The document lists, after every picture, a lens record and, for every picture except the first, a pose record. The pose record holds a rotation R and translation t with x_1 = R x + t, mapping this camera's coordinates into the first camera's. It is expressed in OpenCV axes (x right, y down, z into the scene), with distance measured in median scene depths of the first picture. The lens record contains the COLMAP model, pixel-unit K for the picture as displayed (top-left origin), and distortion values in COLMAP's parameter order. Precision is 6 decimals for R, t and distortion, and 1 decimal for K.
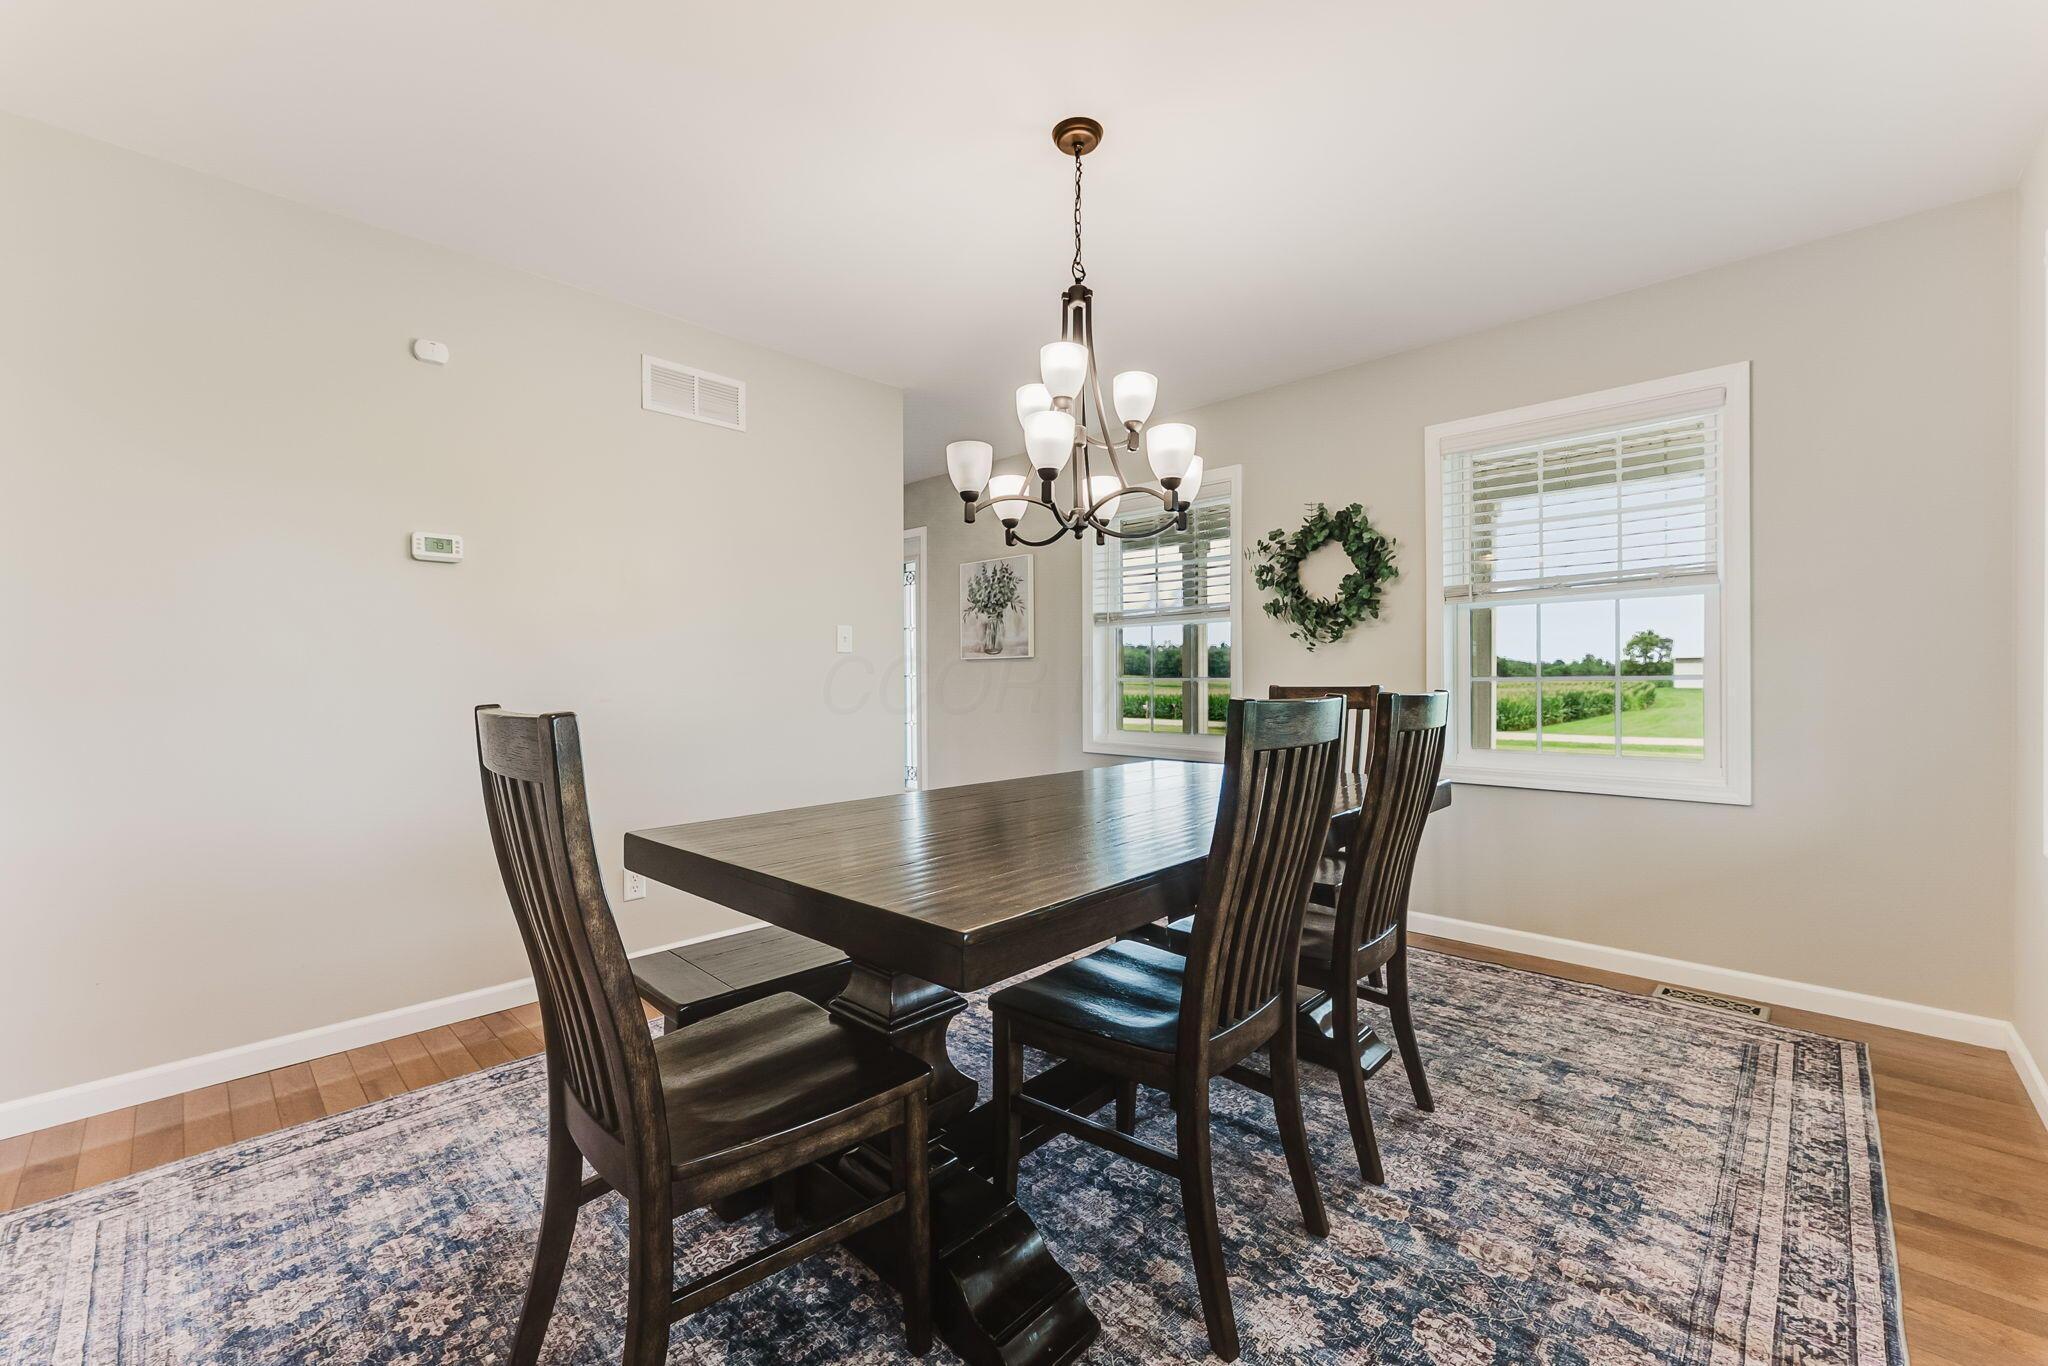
lens RADIAL K [[823.3, 0, 1024.0], [0, 823.3, 683.0], [0, 0, 1]] dist [0.000329, 0.000511]
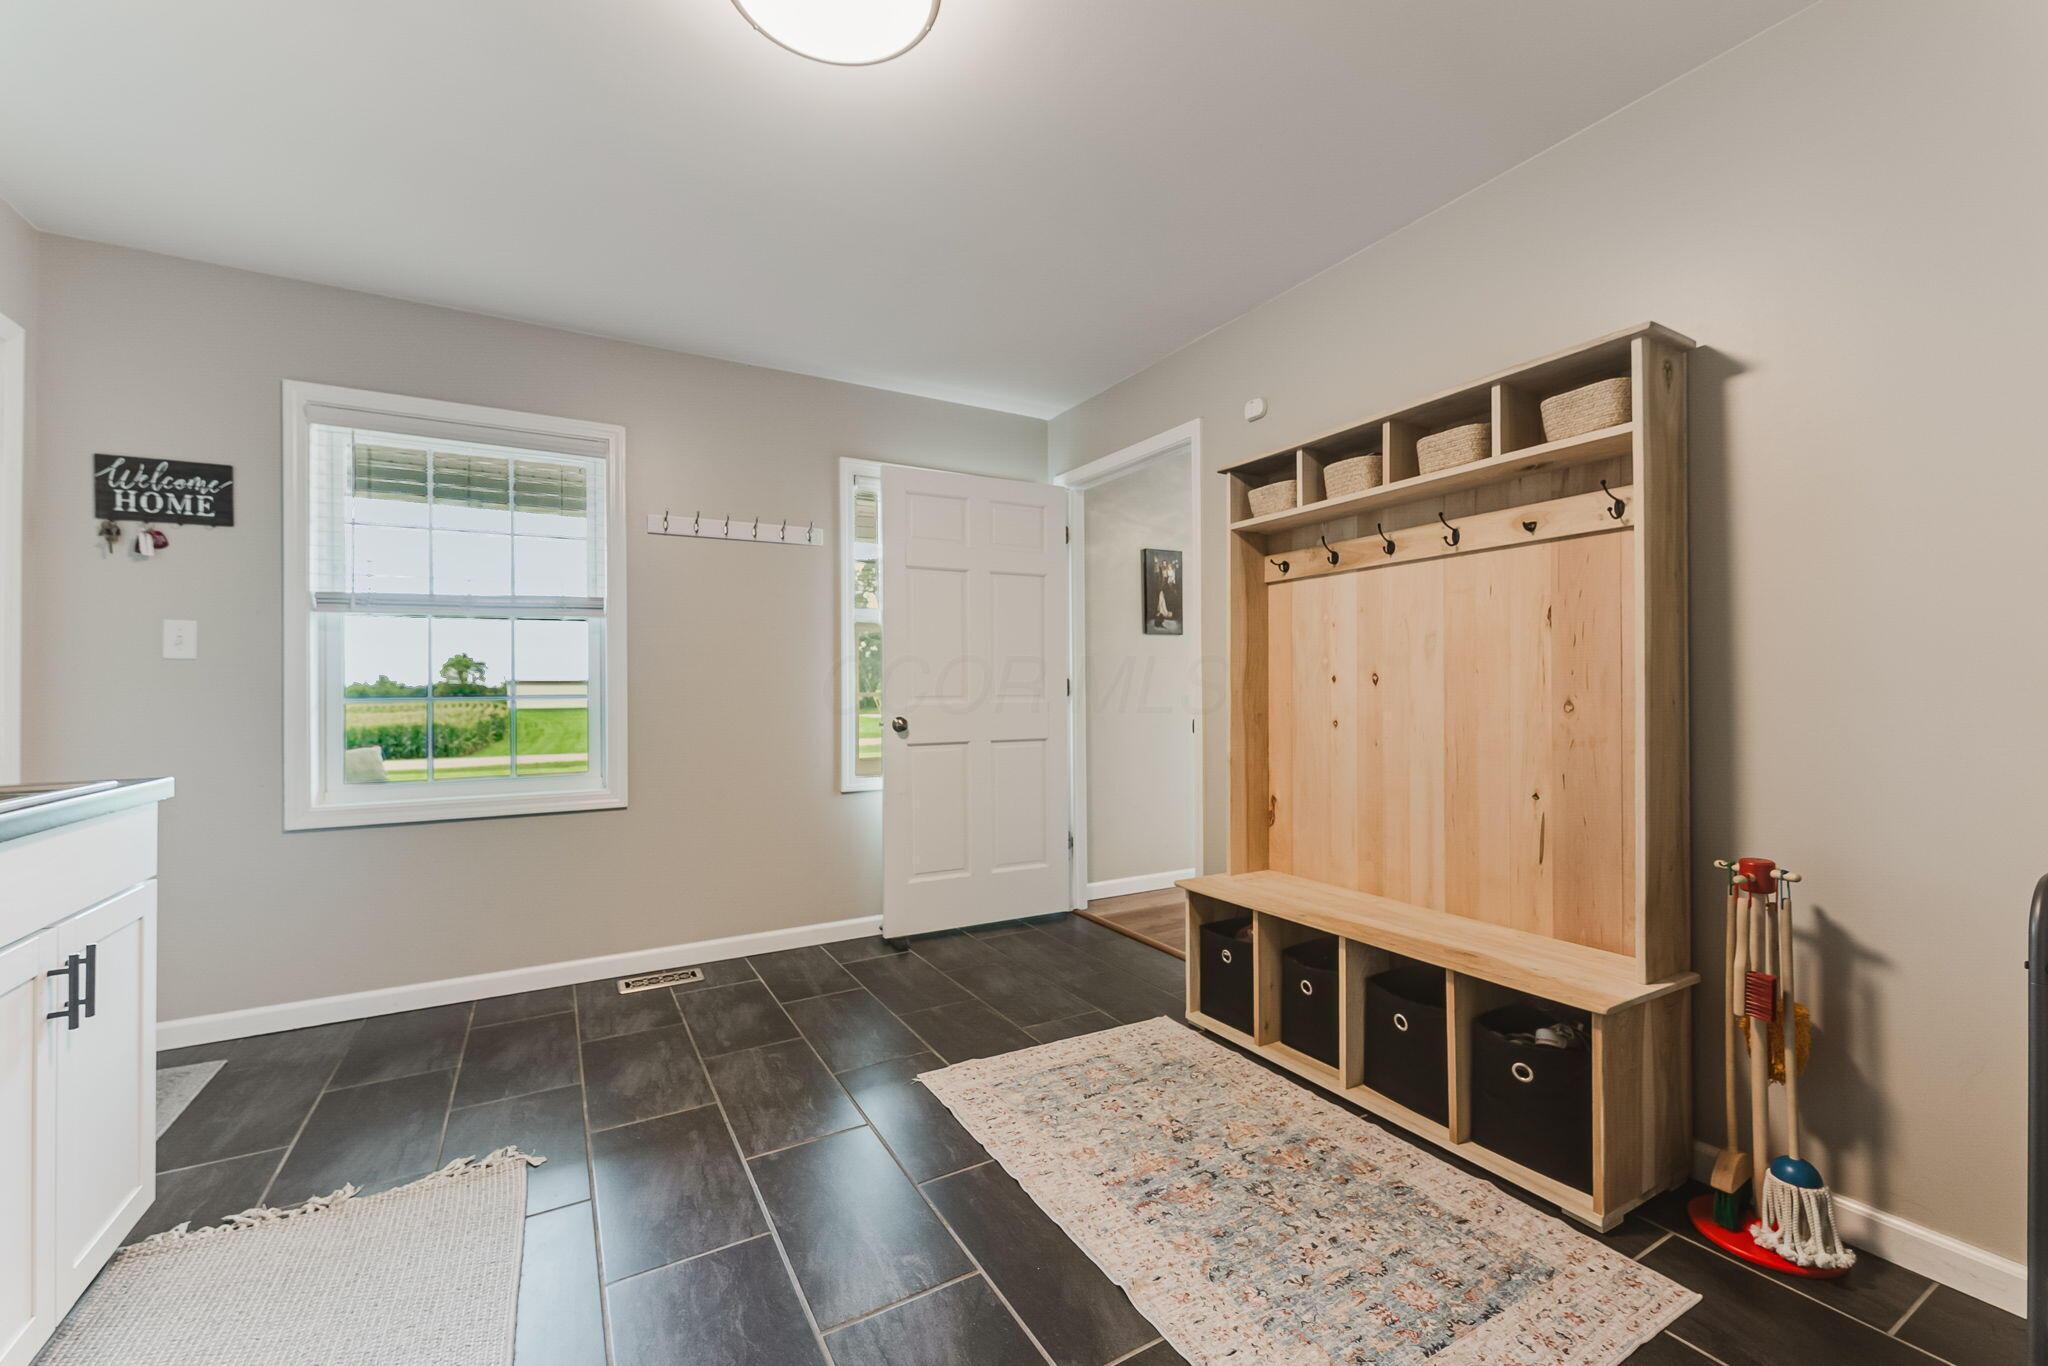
lens RADIAL K [[823.3, 0, 1024.0], [0, 823.3, 683.0], [0, 0, 1]] dist [0.000329, 0.000511]
pose [[0.289228, 0.010793, 0.957199, -0.122424], [0.015100, 0.999761, -0.015836, -0.000045], [-0.957141, 0.019033, 0.288996, 0.178228]]
